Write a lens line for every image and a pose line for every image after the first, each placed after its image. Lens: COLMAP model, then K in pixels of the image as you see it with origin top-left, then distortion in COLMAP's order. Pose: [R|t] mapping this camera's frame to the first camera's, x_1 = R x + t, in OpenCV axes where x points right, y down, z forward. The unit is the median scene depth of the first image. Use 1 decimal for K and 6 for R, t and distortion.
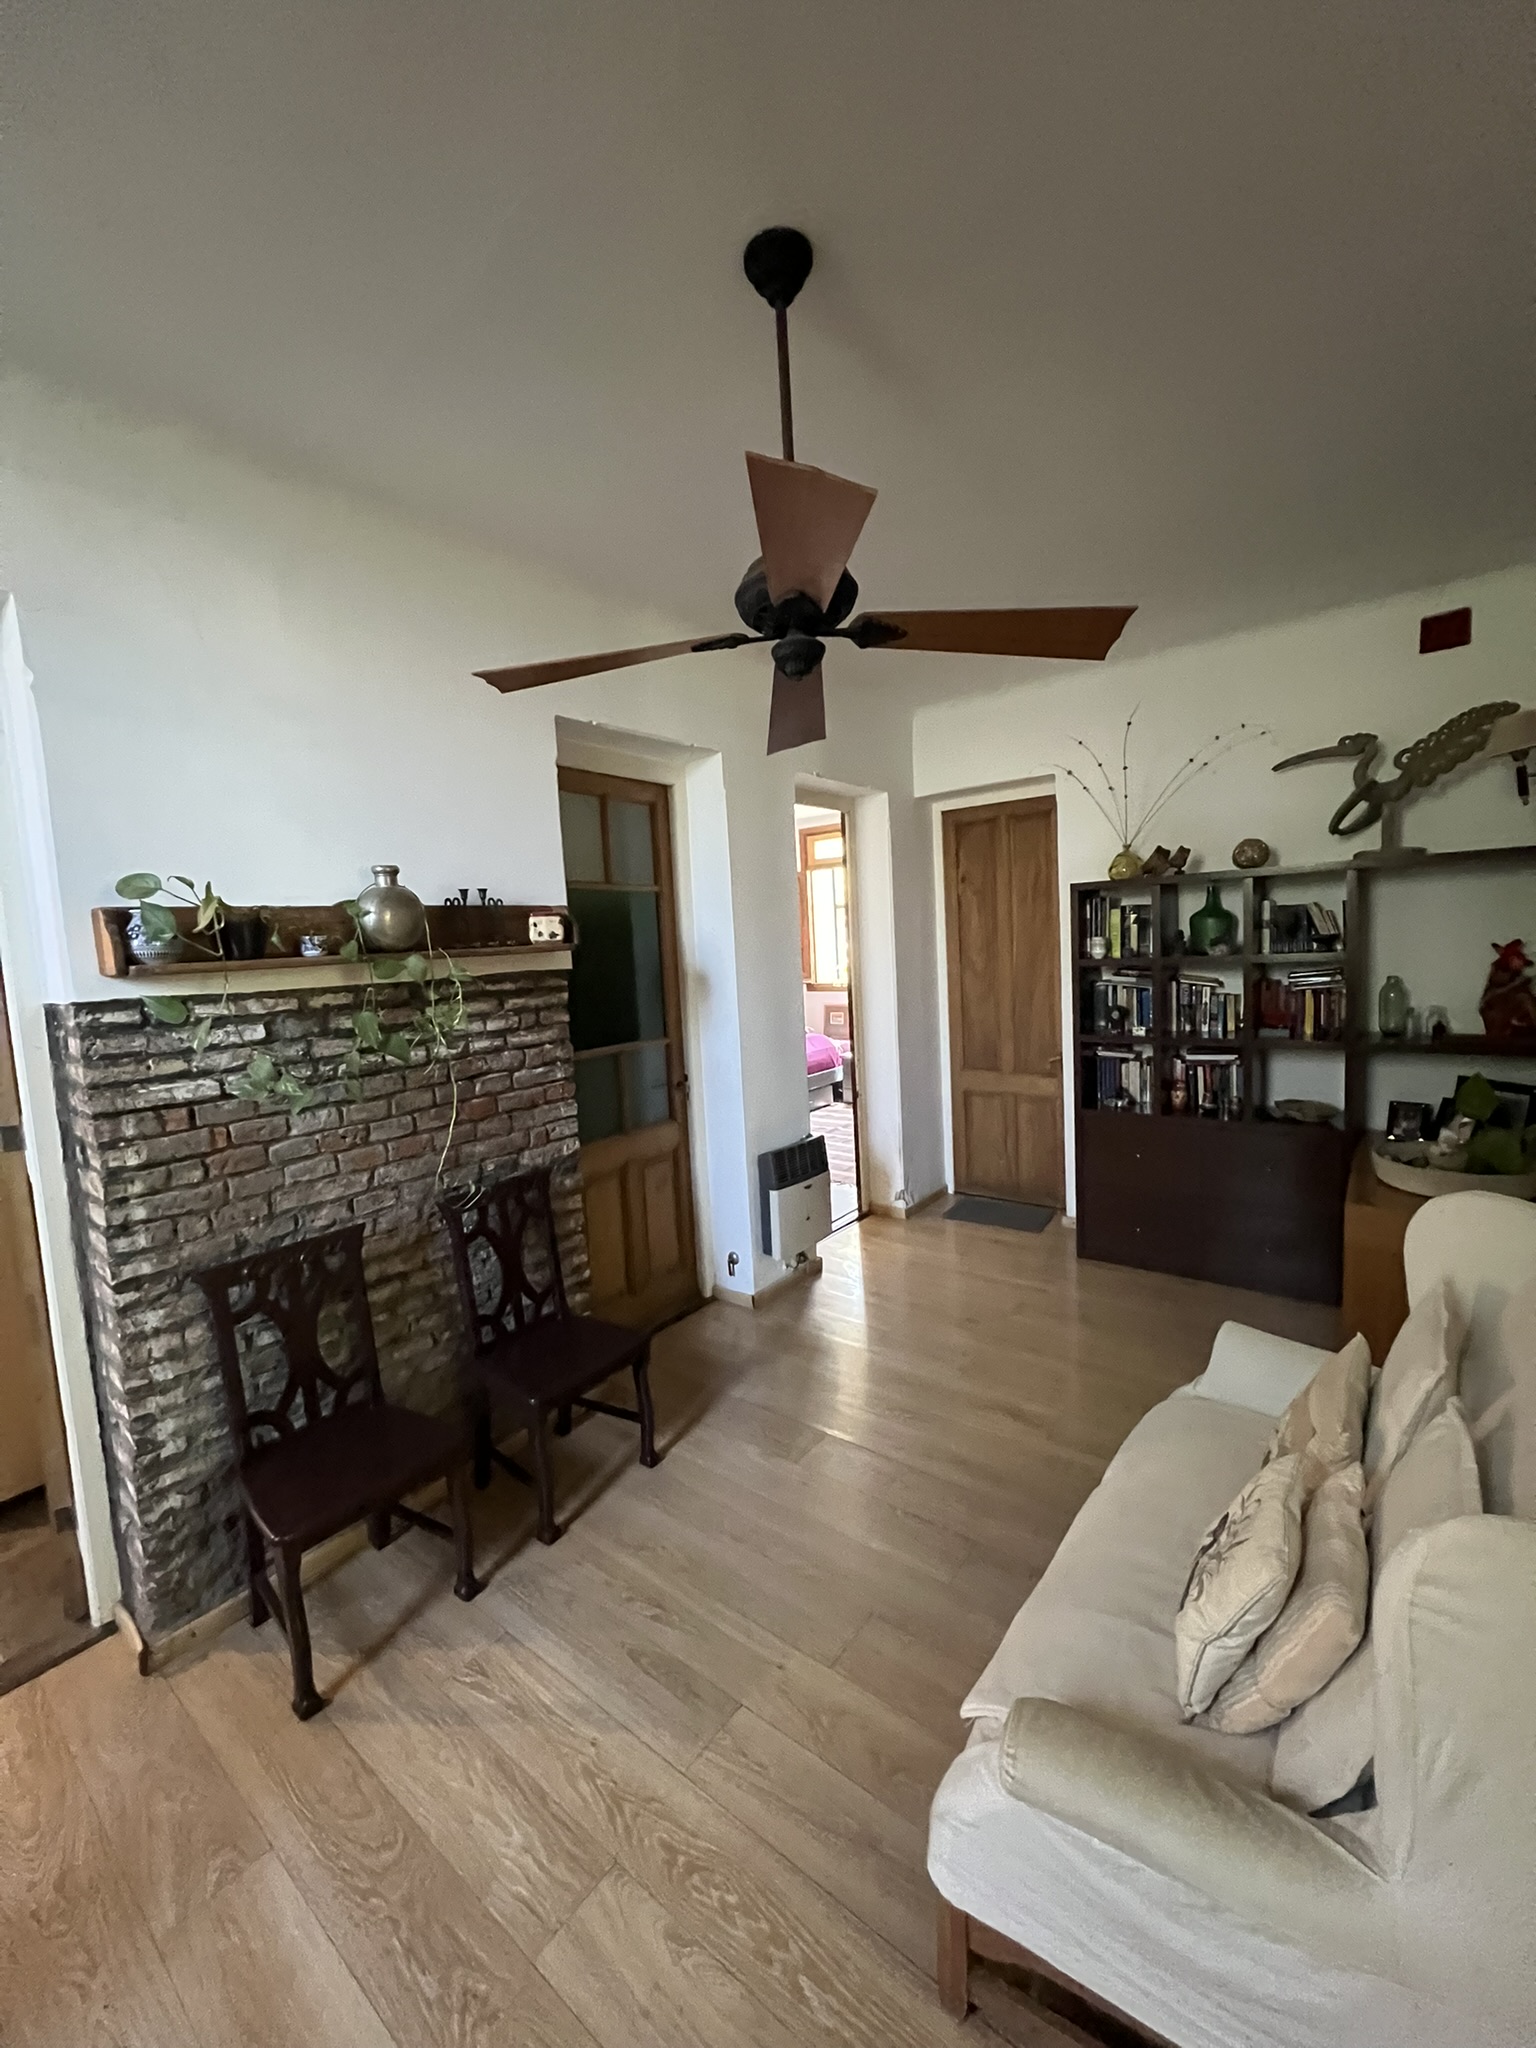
lens RADIAL K [[827.3, 0, 764.6], [0, 827.3, 1021.4], [0, 0, 1]] dist [-0.003128, -0.000375]
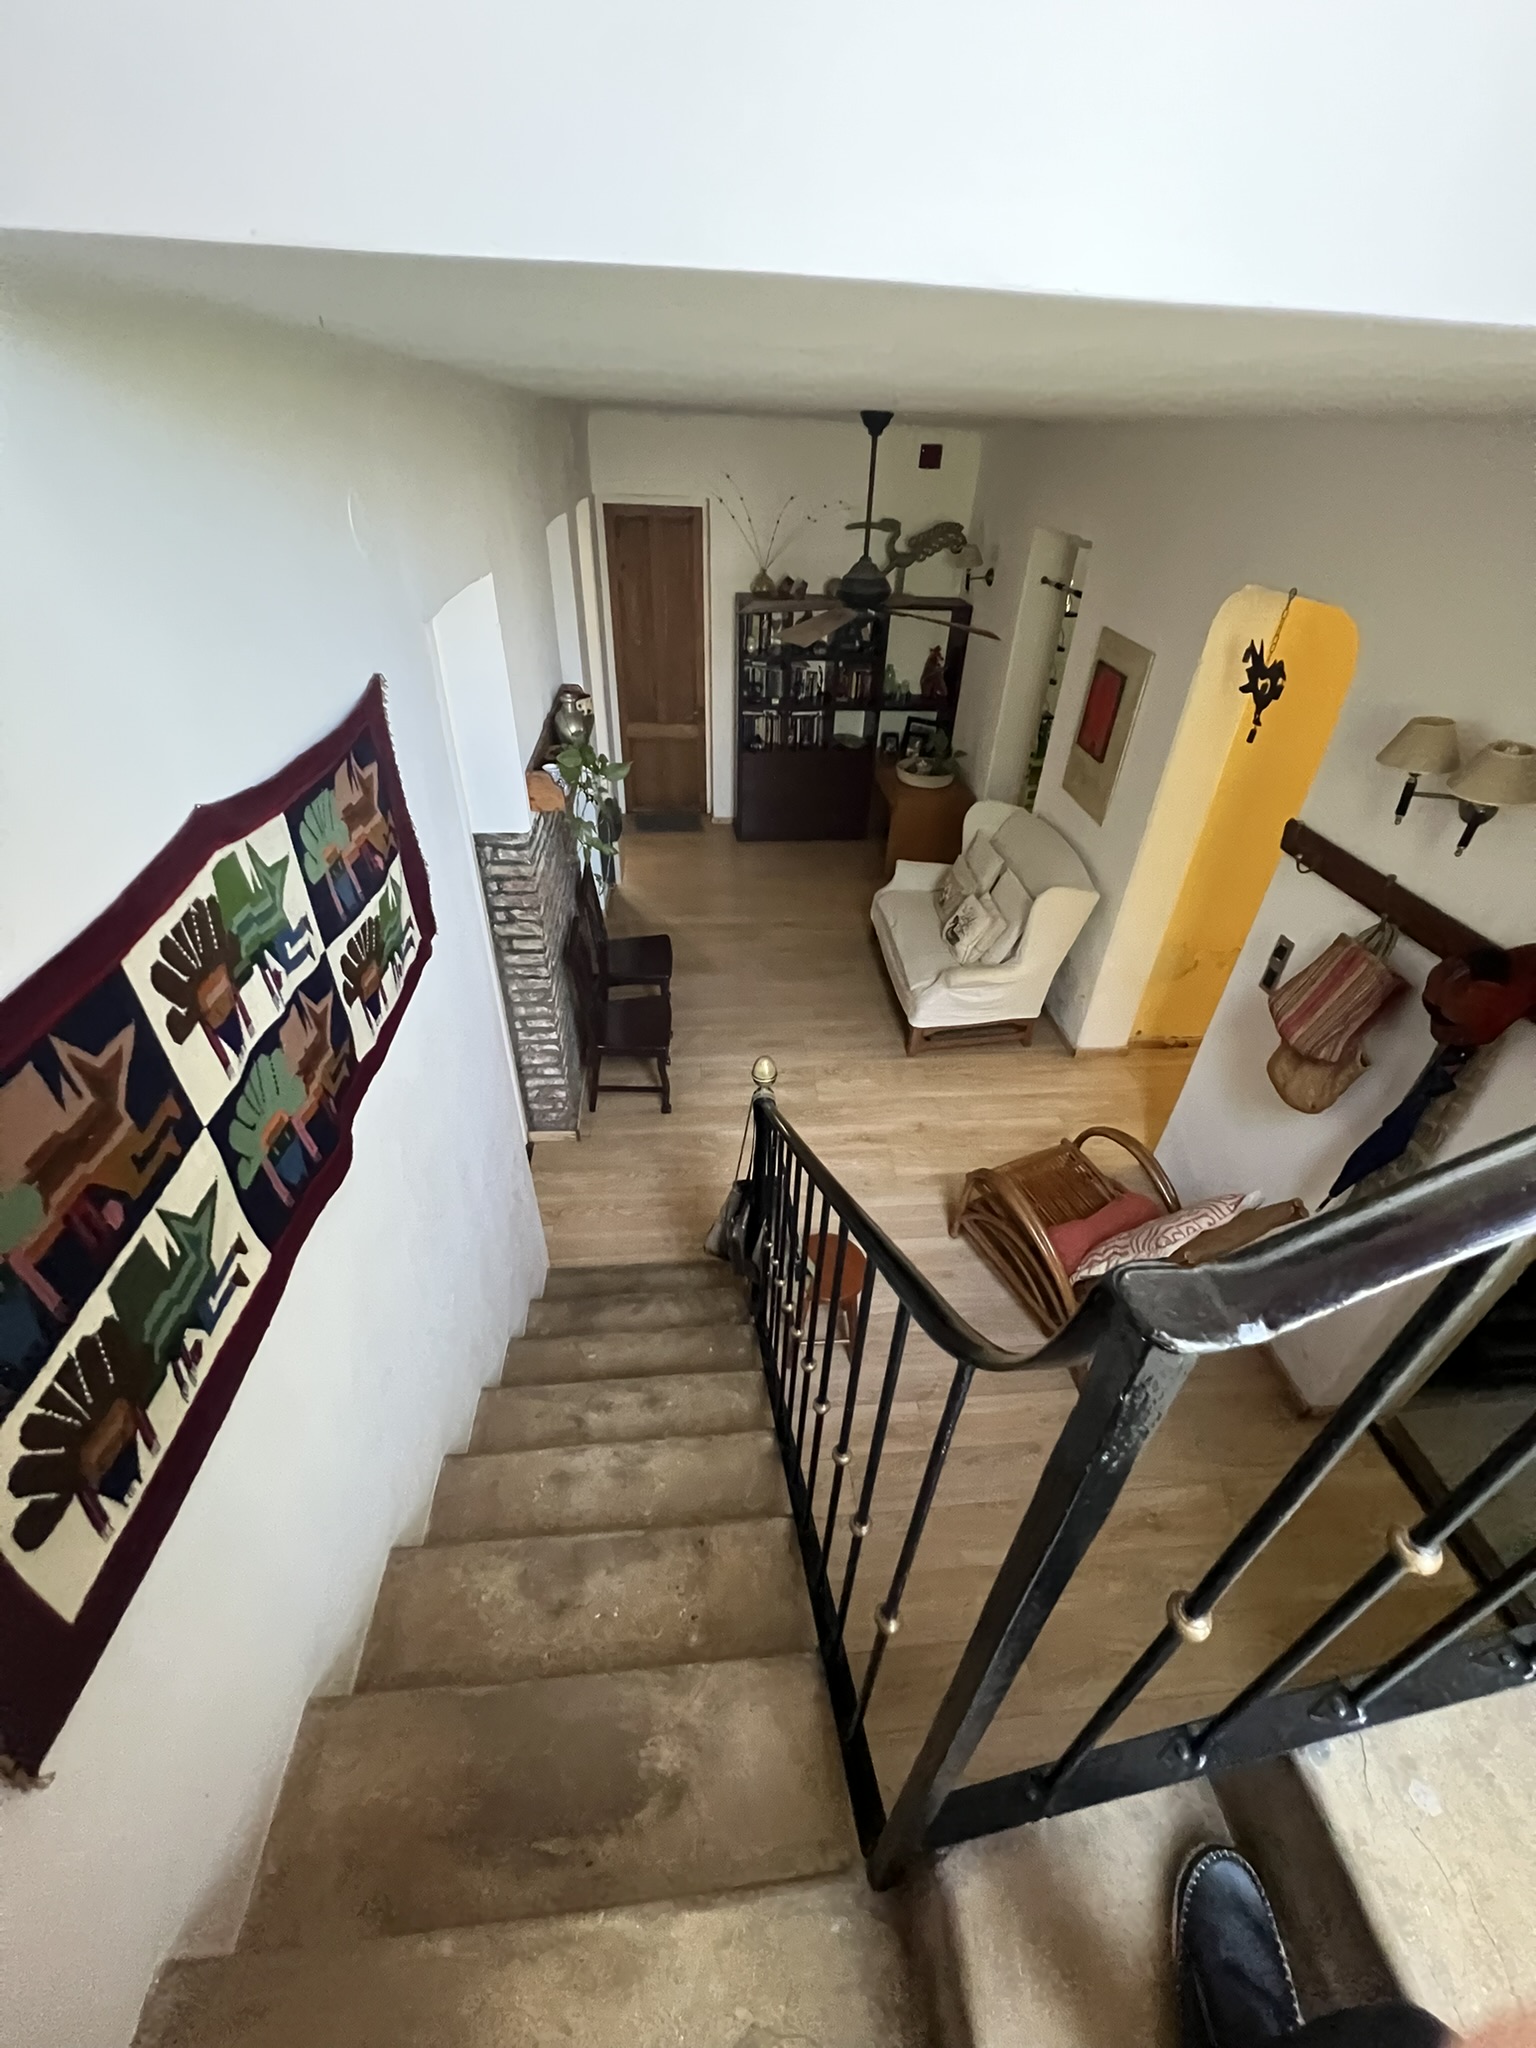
lens RADIAL K [[827.3, 0, 773.4], [0, 827.3, 1022.1], [0, 0, 1]] dist [-0.003128, -0.000375]
pose [[0.719206, -0.337077, 0.607553, -0.835738], [-0.007370, 0.870683, 0.491789, -0.262411], [-0.694757, -0.358175, 0.623717, -0.284307]]
